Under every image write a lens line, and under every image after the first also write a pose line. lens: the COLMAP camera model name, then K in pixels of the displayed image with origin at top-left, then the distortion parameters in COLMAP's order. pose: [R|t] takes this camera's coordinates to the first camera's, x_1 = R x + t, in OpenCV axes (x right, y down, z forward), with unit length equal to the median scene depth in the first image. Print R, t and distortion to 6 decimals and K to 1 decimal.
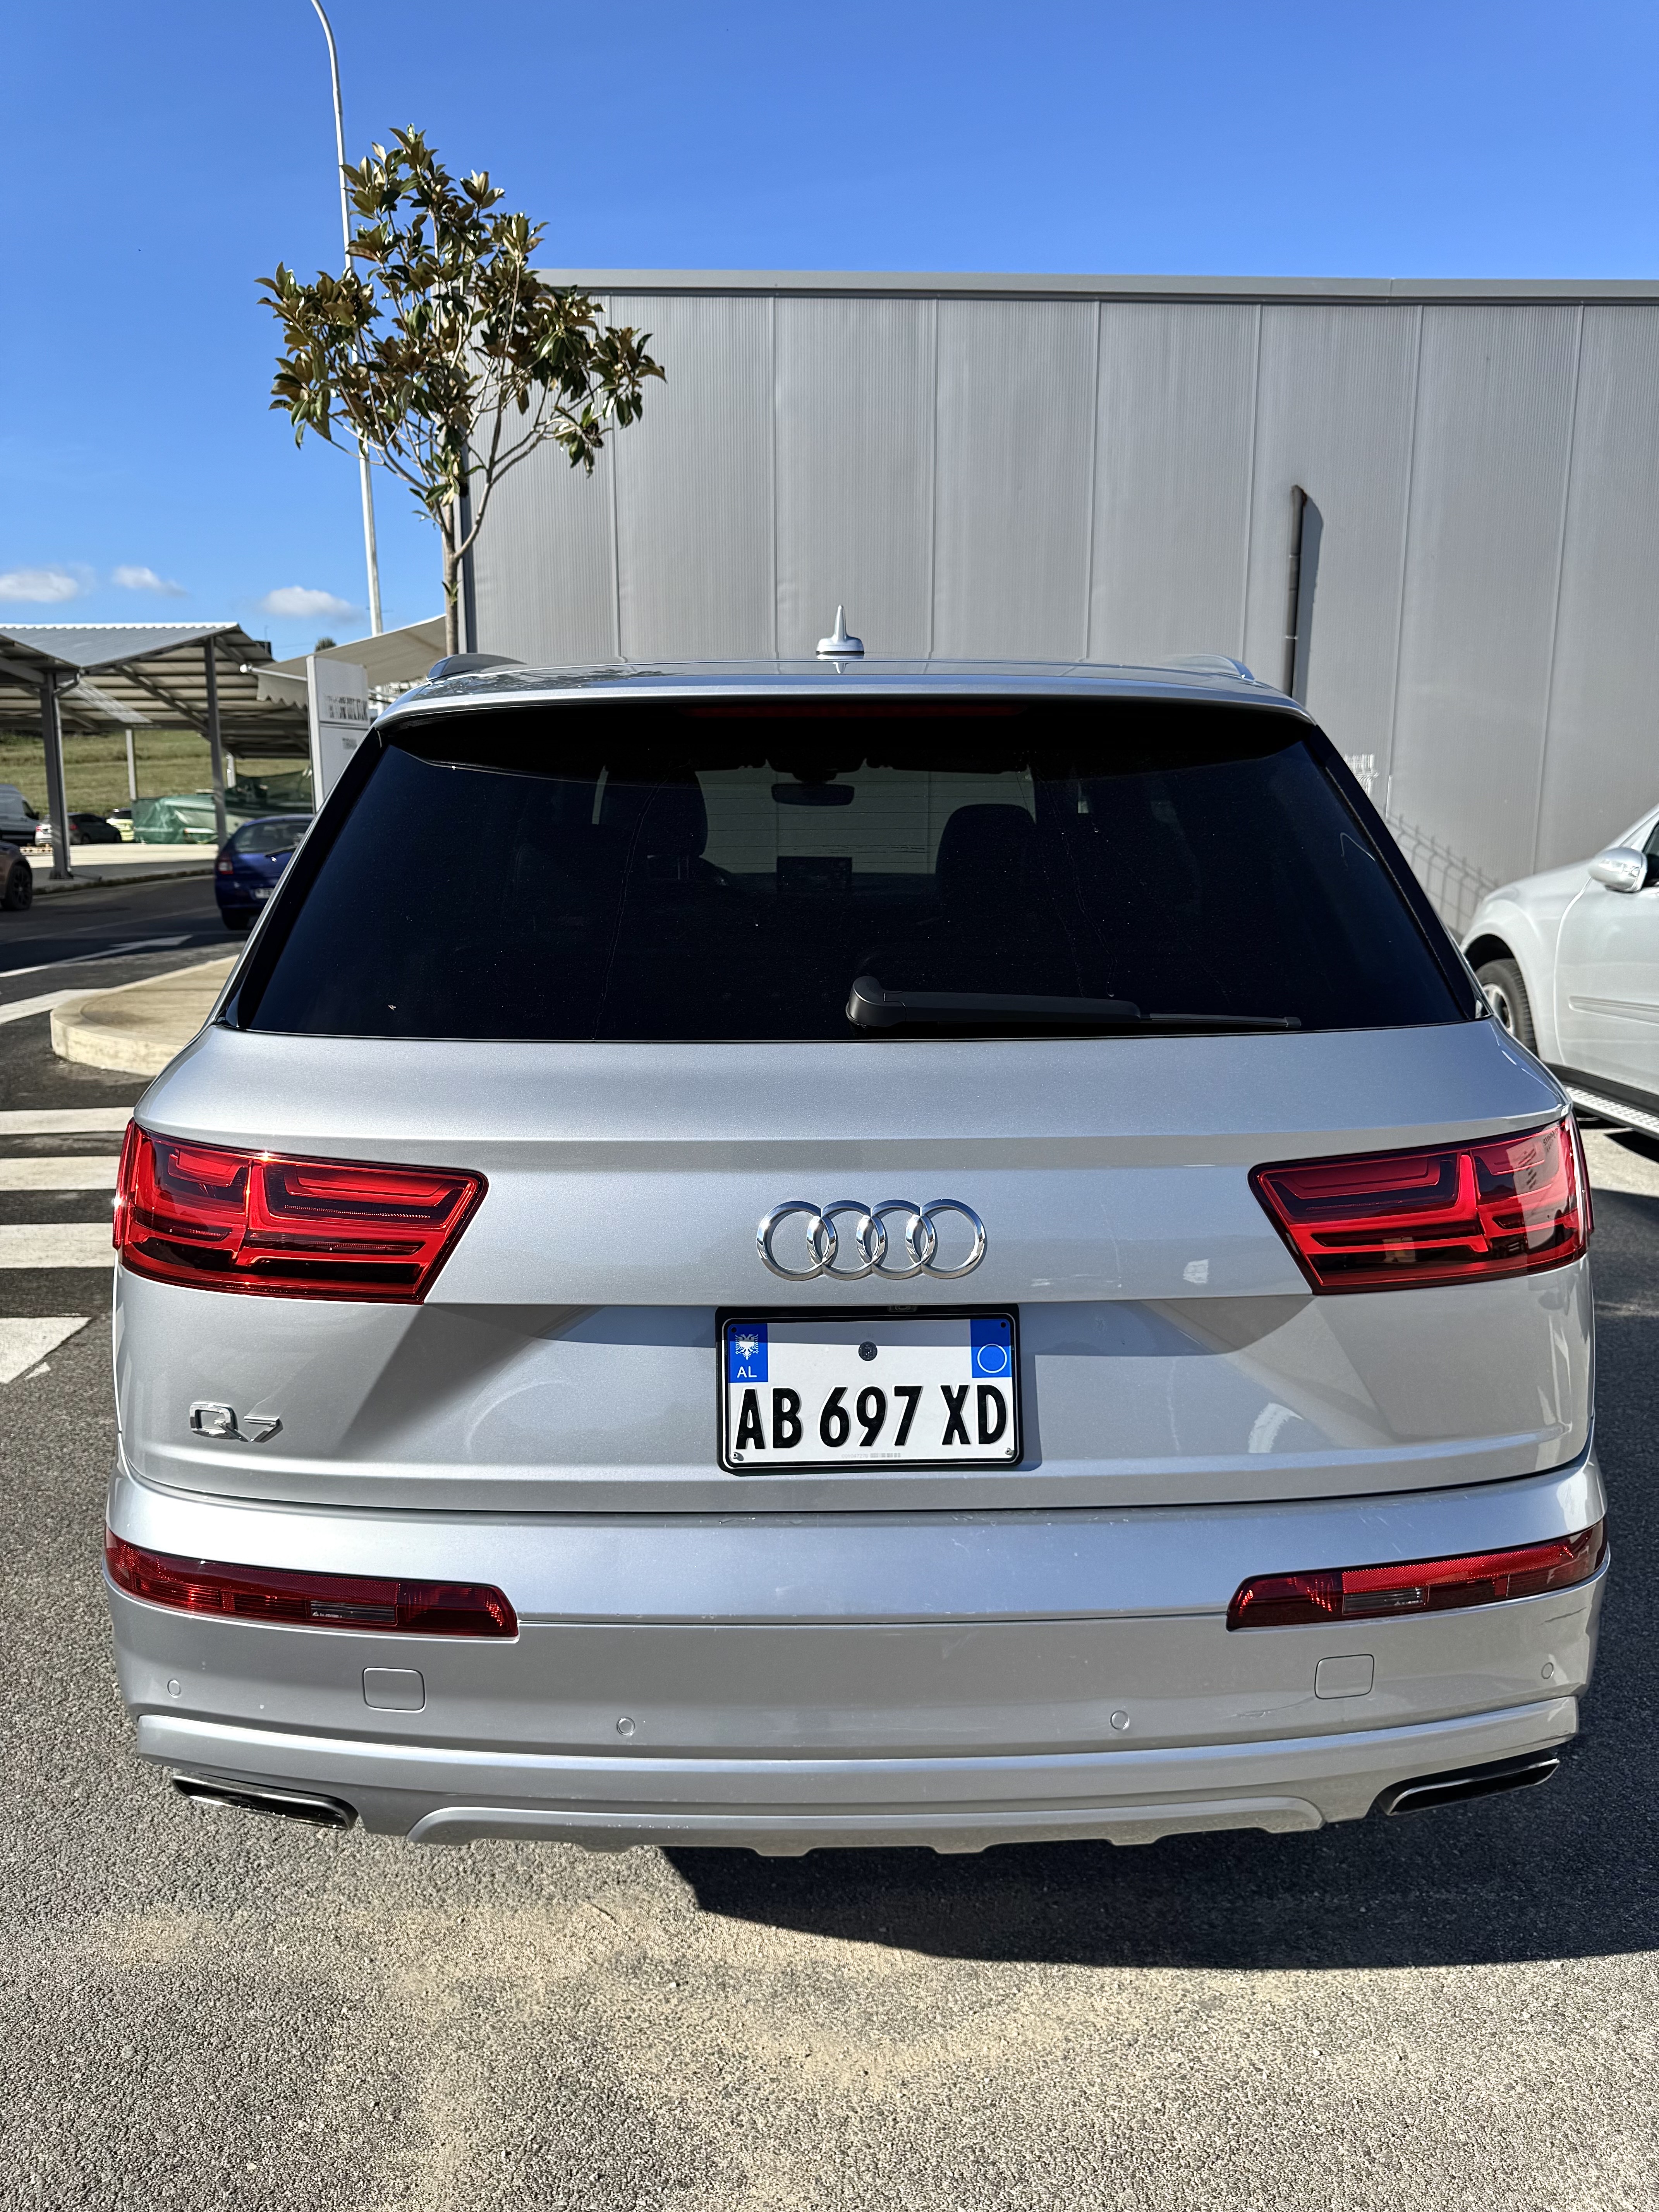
lens RADIAL K [[1557.0, 0, 836.4], [0, 1557.0, 1117.2], [0, 0, 1]] dist [0.004035, 0.001242]
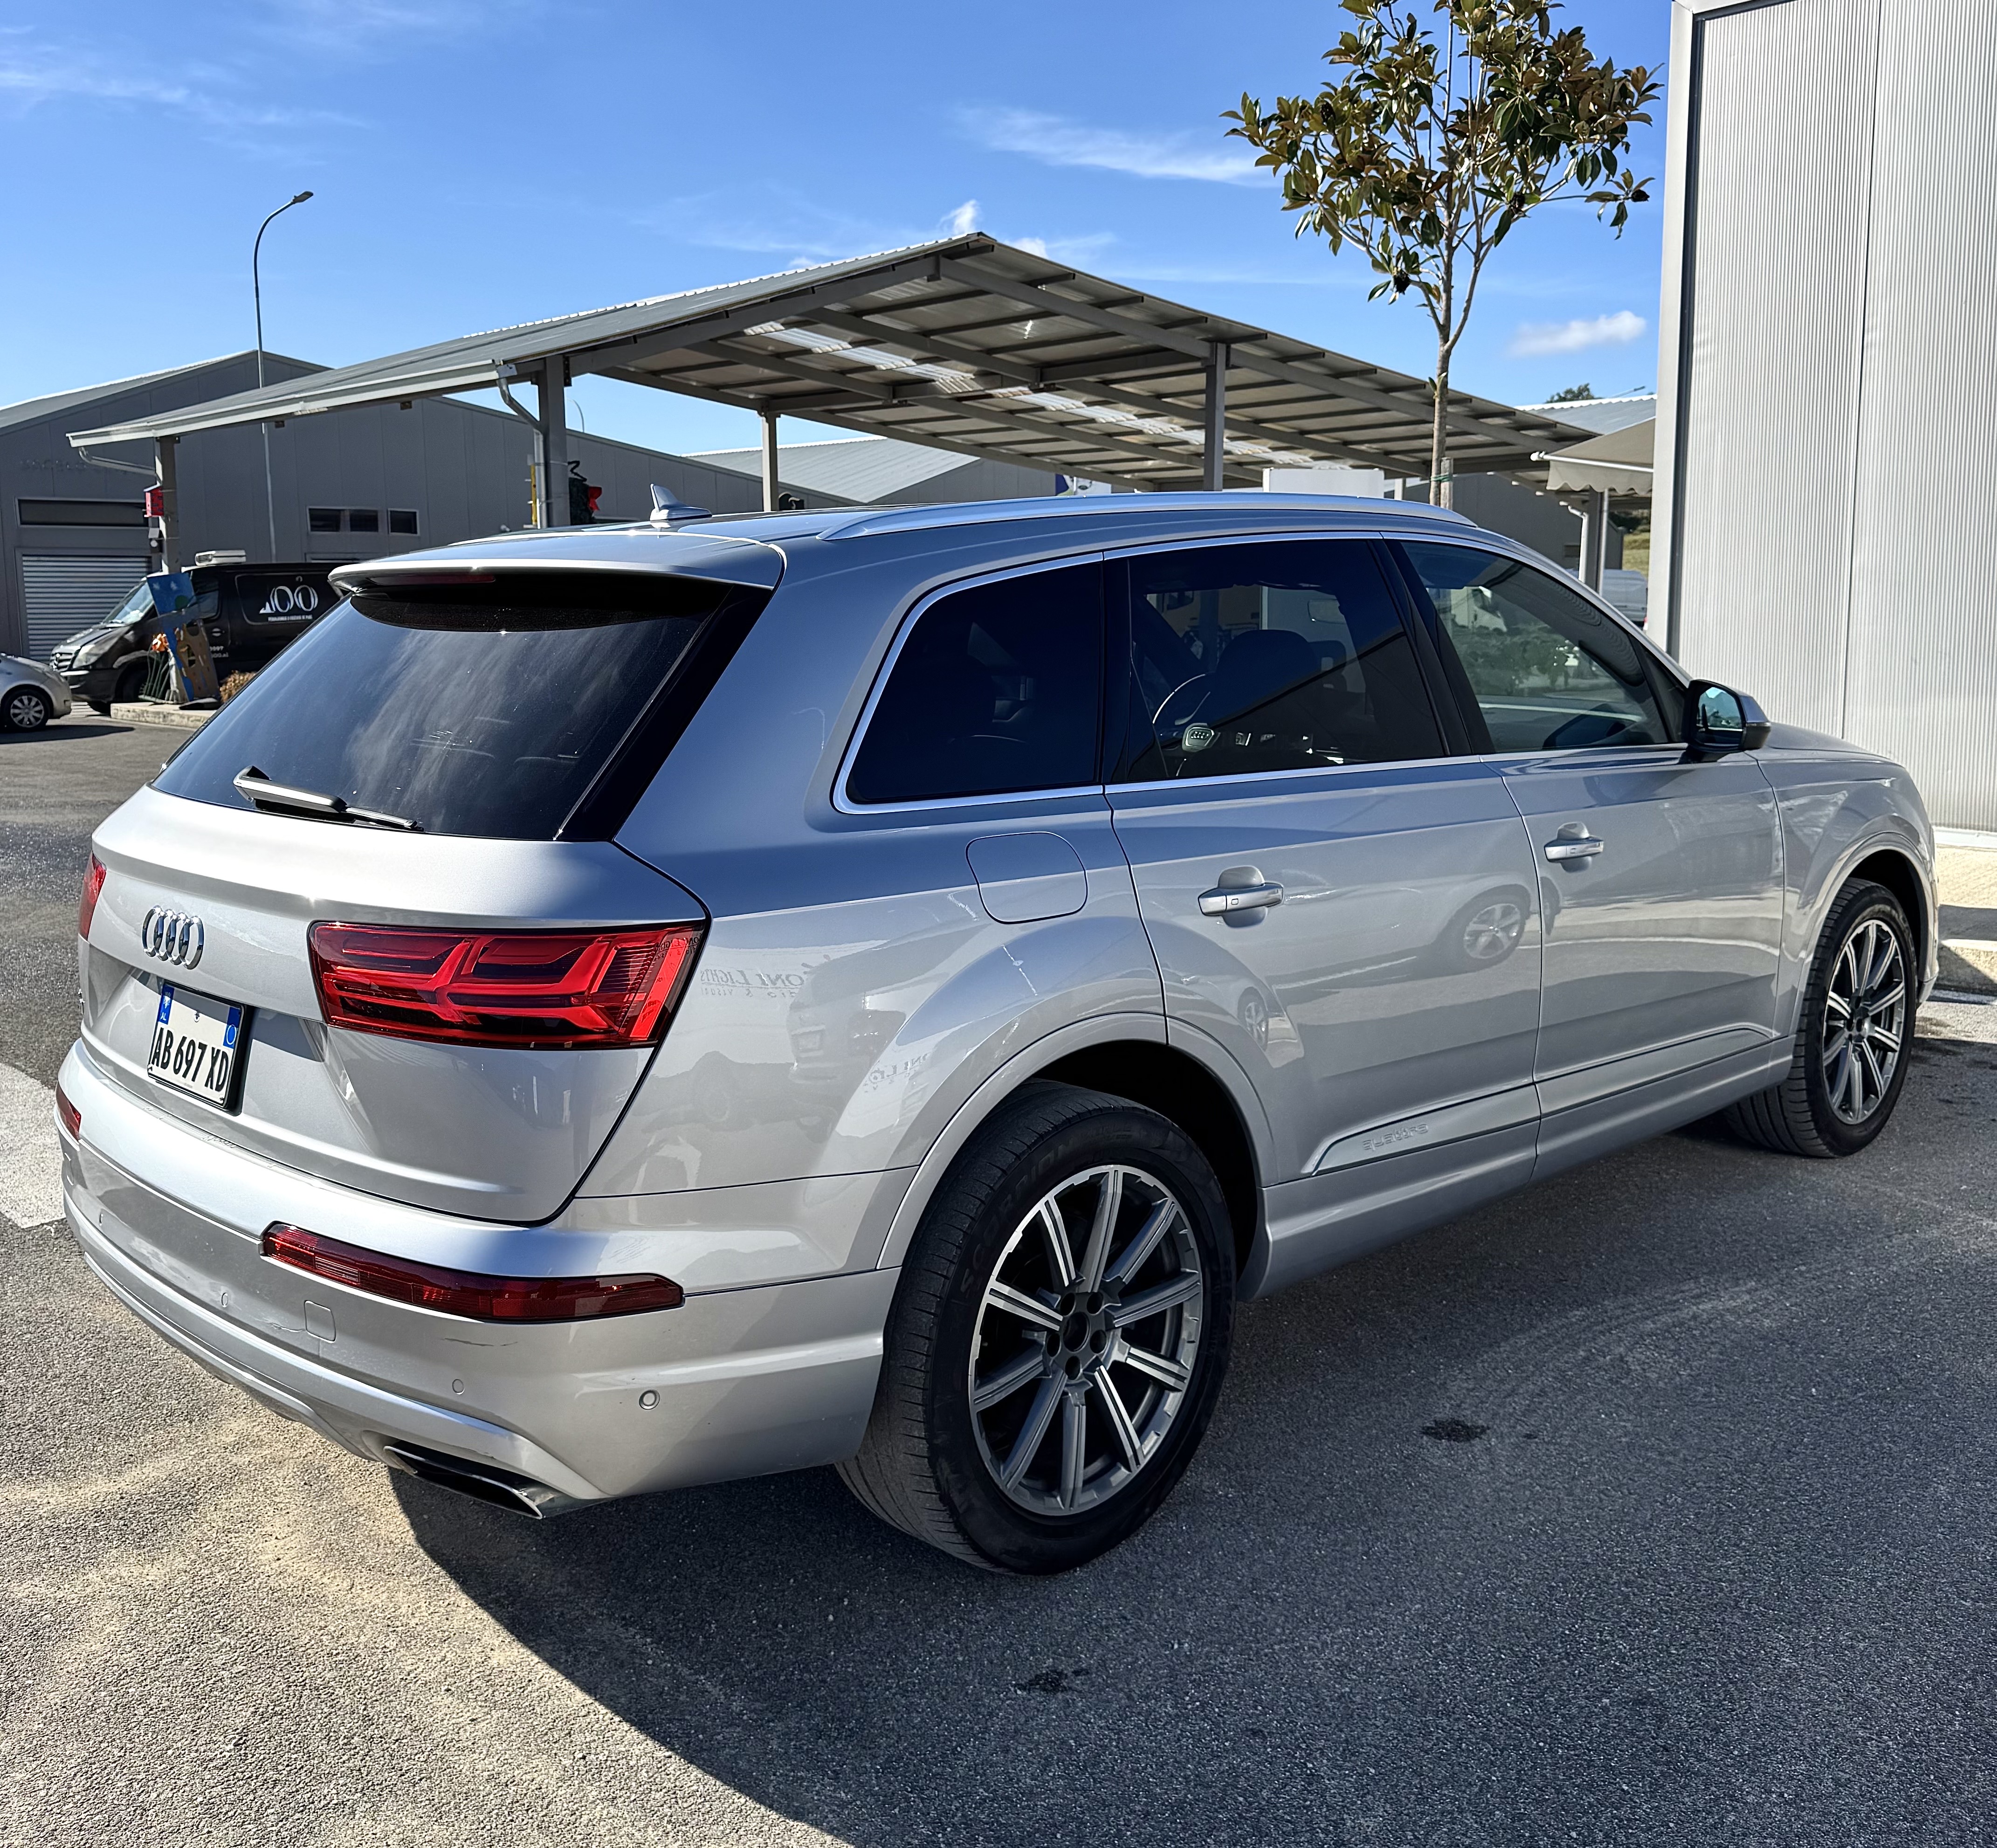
lens RADIAL K [[1859.1, 0, 995.4], [0, 1859.1, 882.7], [0, 0, 1]] dist [0.001514, -0.007679]
pose [[0.684619, 0.104025, -0.721440, 0.431459], [-0.134573, 0.990788, 0.015157, -0.025421], [0.716371, 0.086710, 0.692311, 0.070957]]
